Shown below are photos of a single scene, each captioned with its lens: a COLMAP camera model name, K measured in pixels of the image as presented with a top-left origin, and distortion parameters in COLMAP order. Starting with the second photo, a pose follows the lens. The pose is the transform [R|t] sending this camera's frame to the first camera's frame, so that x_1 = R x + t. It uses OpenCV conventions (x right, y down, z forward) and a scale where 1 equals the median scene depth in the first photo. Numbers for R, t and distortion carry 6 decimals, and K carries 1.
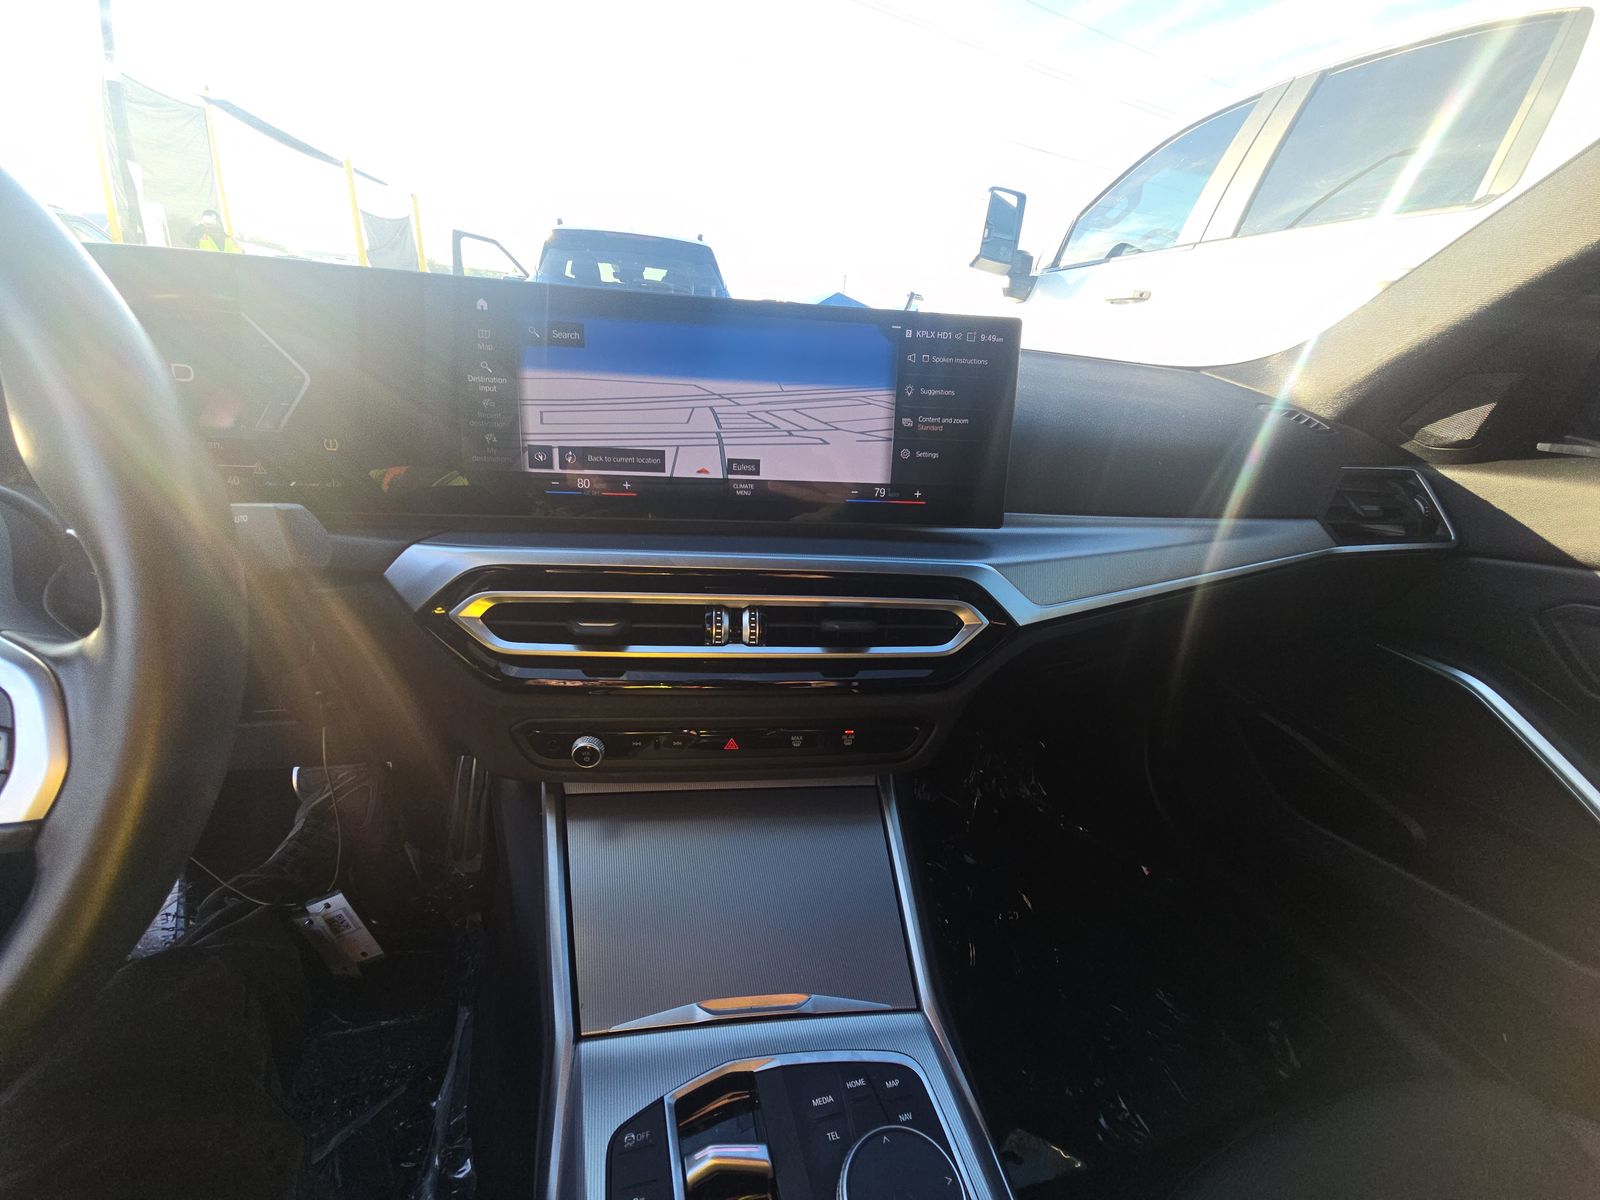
lens RADIAL K [[600.6, 0, 800.0], [0, 600.6, 600.0], [0, 0, 1]] dist [0.000926, -0.005168]
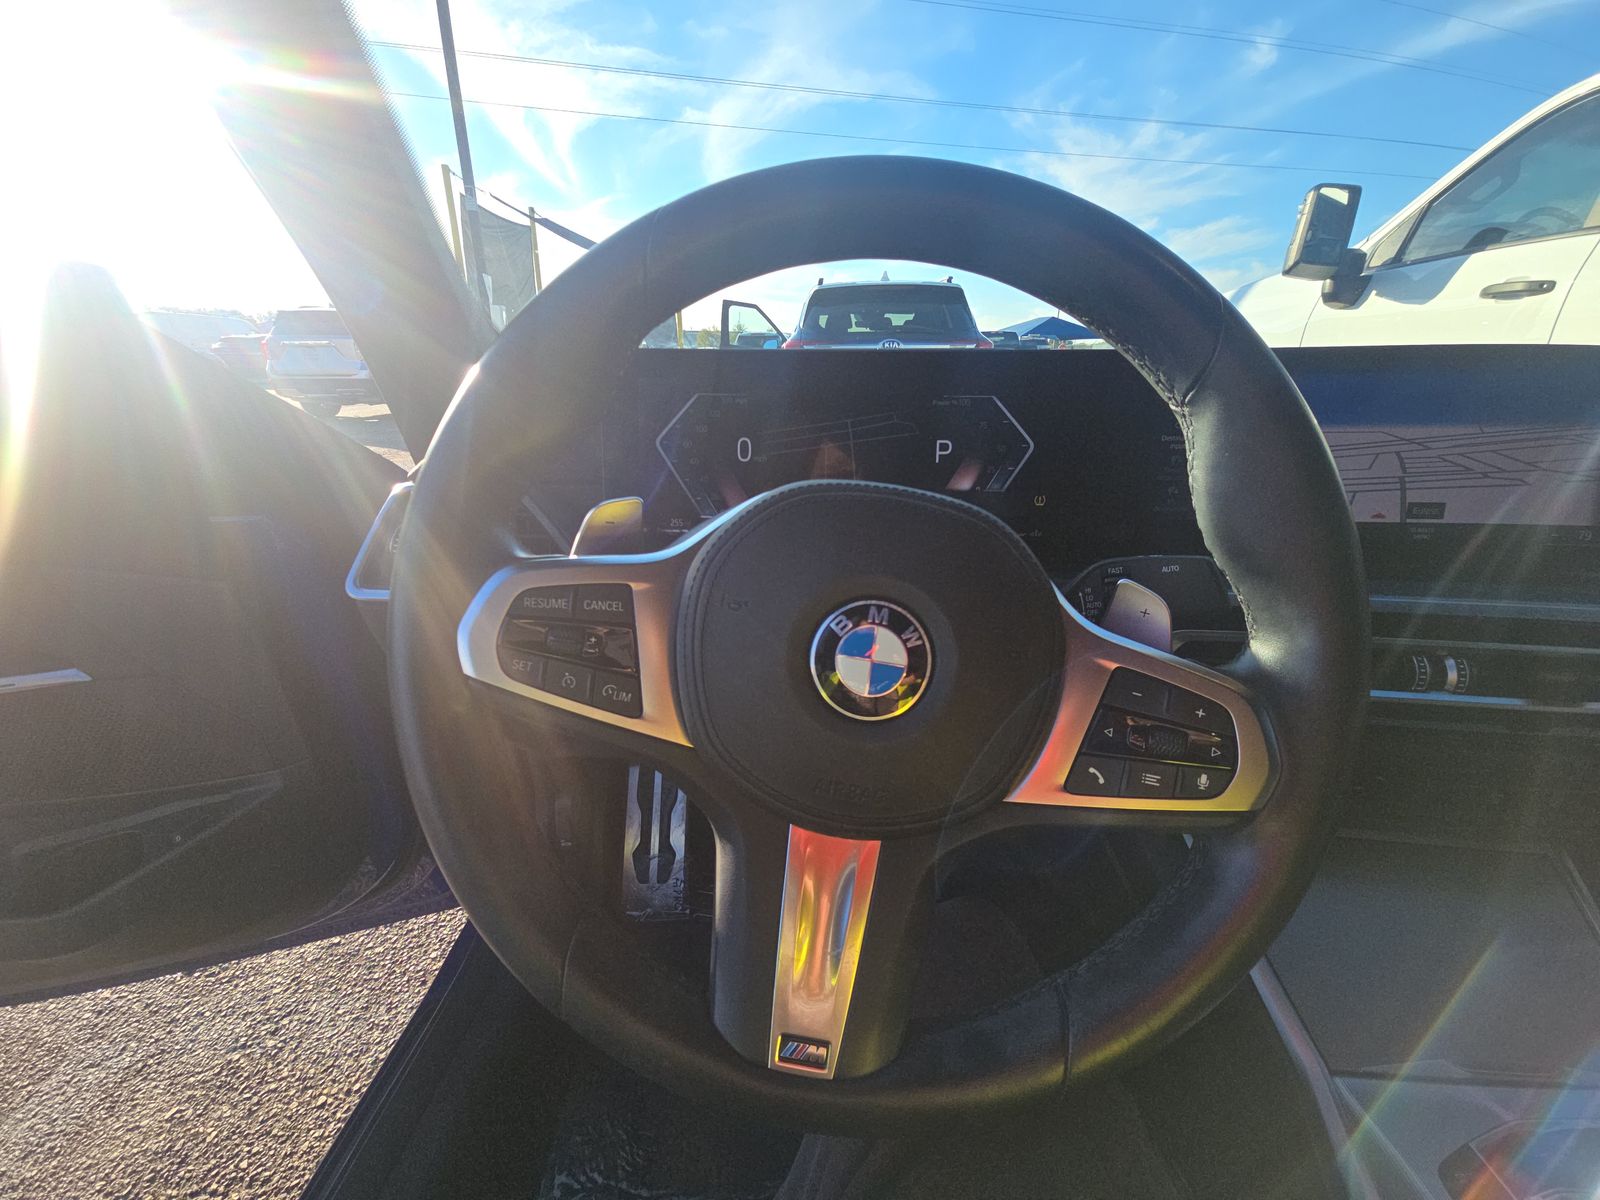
lens RADIAL K [[600.6, 0, 800.0], [0, 600.6, 600.0], [0, 0, 1]] dist [0.000926, -0.005168]
pose [[0.962476, 0.015505, -0.270923, -0.761226], [-0.028843, 0.998556, -0.045319, -0.001053], [0.269829, 0.051433, 0.961534, -0.197243]]
